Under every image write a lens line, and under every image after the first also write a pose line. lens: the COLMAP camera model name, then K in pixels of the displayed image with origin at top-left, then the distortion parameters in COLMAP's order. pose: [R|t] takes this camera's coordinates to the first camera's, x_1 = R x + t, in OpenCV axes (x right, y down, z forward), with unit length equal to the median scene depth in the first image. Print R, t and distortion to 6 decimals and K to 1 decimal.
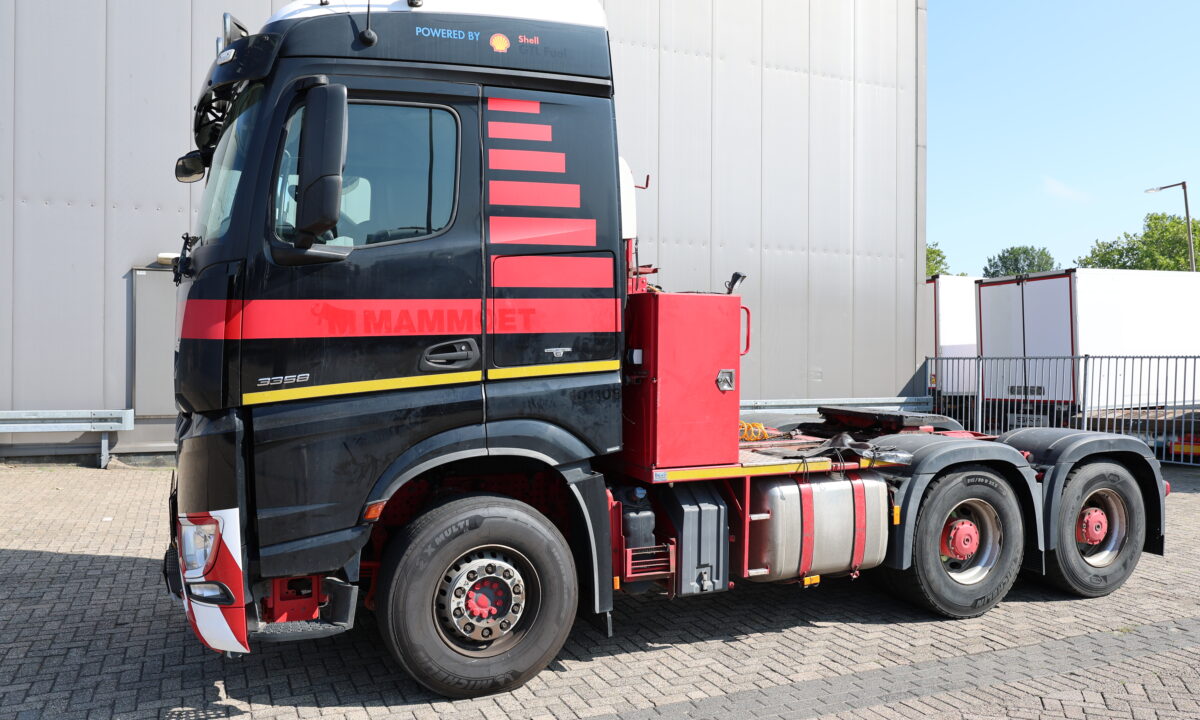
lens RADIAL K [[900.3, 0, 600.0], [0, 900.3, 360.0], [0, 0, 1]] dist [0.001254, -0.004696]
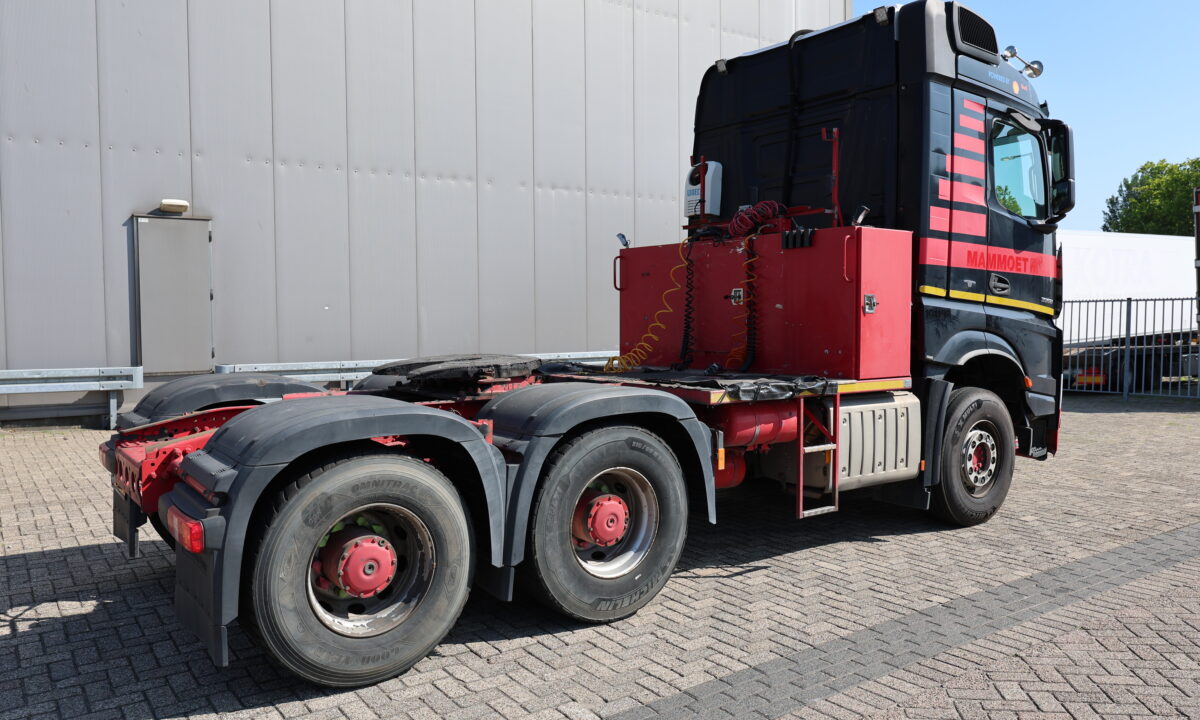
lens RADIAL K [[891.6, 0, 600.0], [0, 891.6, 360.0], [0, 0, 1]] dist [-0.005263, 0.004723]
pose [[0.978433, -0.022619, 0.205321, -0.652771], [0.013378, 0.998839, 0.046287, 0.030536], [-0.206129, -0.042542, 0.977600, -0.019194]]
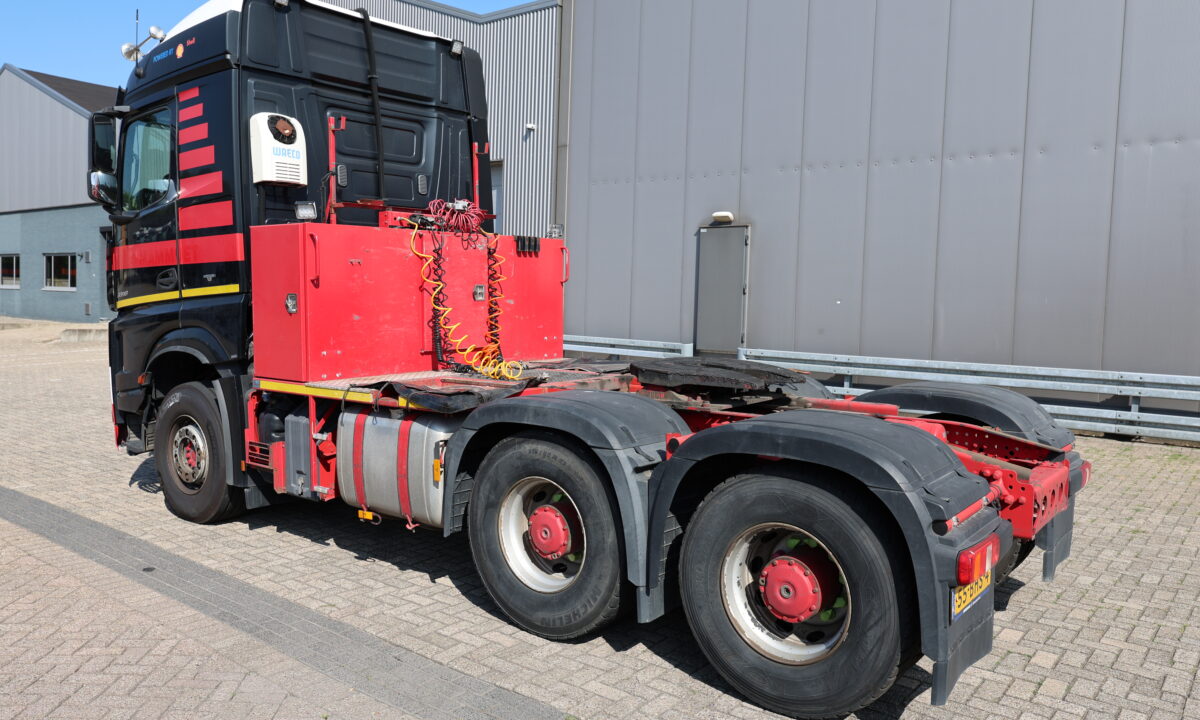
lens RADIAL K [[900.3, 0, 600.0], [0, 900.3, 360.0], [0, 0, 1]] dist [0.001254, -0.004696]
pose [[0.466116, 0.066735, -0.882203, 1.342175], [-0.027878, 0.997764, 0.060747, 0.014954], [0.884285, -0.003721, 0.466934, 0.867722]]
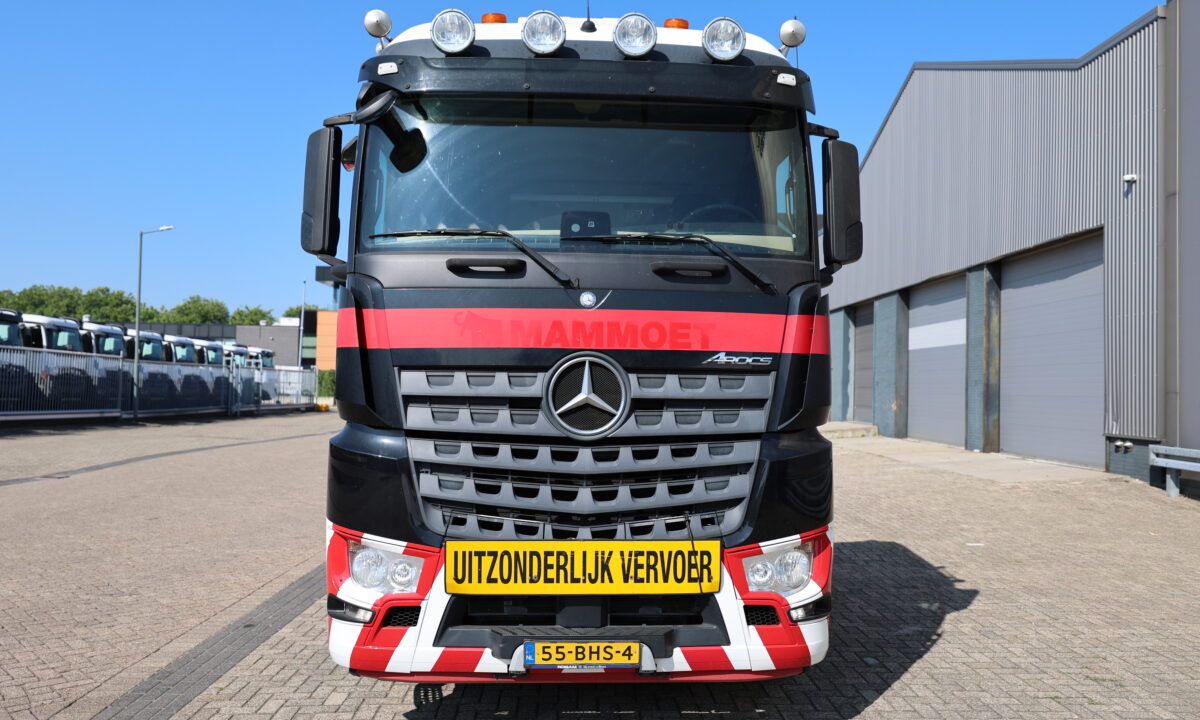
lens RADIAL K [[891.6, 0, 600.0], [0, 891.6, 360.0], [0, 0, 1]] dist [-0.005263, 0.004723]
pose [[-0.373281, -0.041147, -0.926805, 1.133652], [-0.019335, 0.999144, -0.036571, 0.010176], [0.927517, 0.004269, -0.373757, 1.852950]]
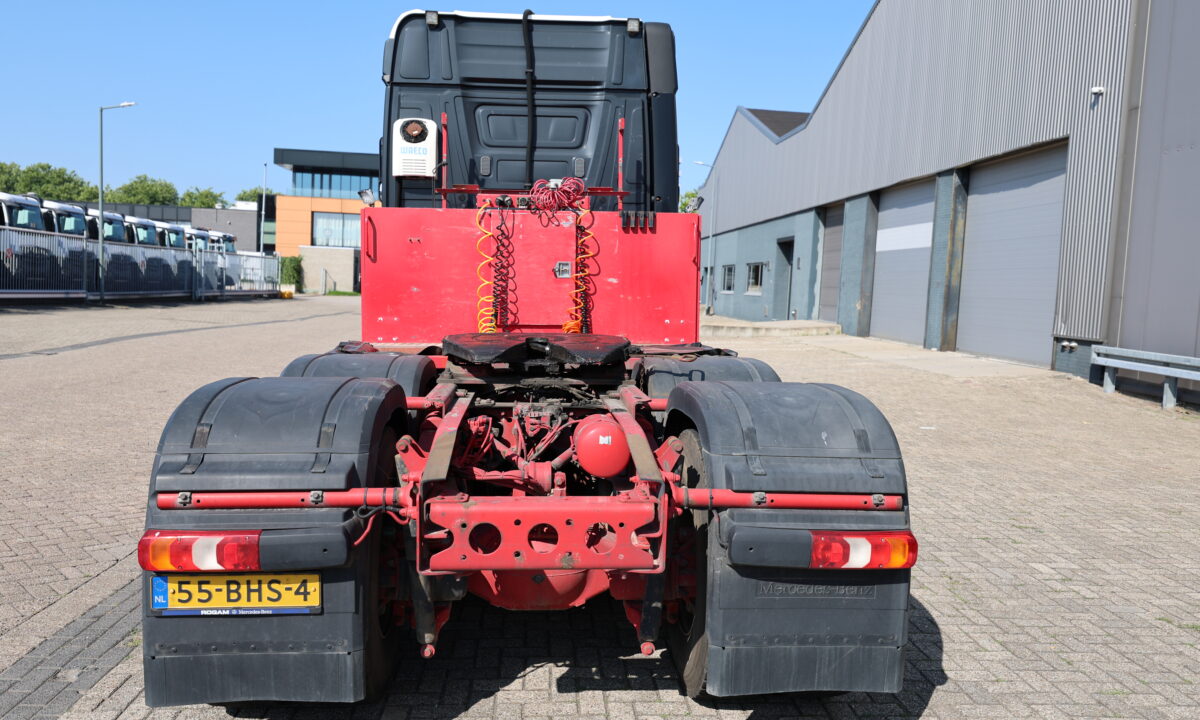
lens RADIAL K [[900.3, 0, 600.0], [0, 900.3, 360.0], [0, 0, 1]] dist [0.001254, -0.004696]
pose [[-0.333812, 0.058516, -0.940822, 1.315723], [-0.044890, 0.995952, 0.077872, 0.028100], [0.941570, 0.068228, -0.329834, 1.848295]]
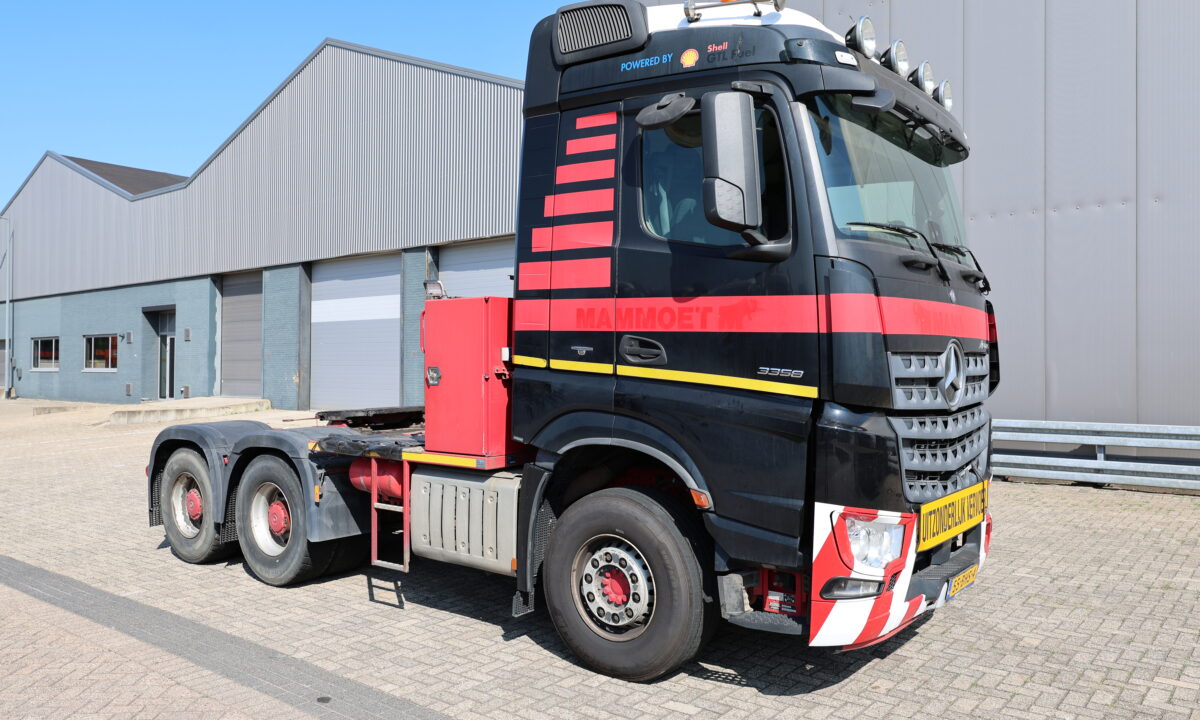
lens RADIAL K [[891.6, 0, 600.0], [0, 891.6, 360.0], [0, 0, 1]] dist [-0.005263, 0.004723]
pose [[0.456588, -0.010566, -0.889616, 1.090884], [0.000441, 0.999932, -0.011650, 0.008411], [0.889678, 0.004927, 0.456561, 0.720425]]
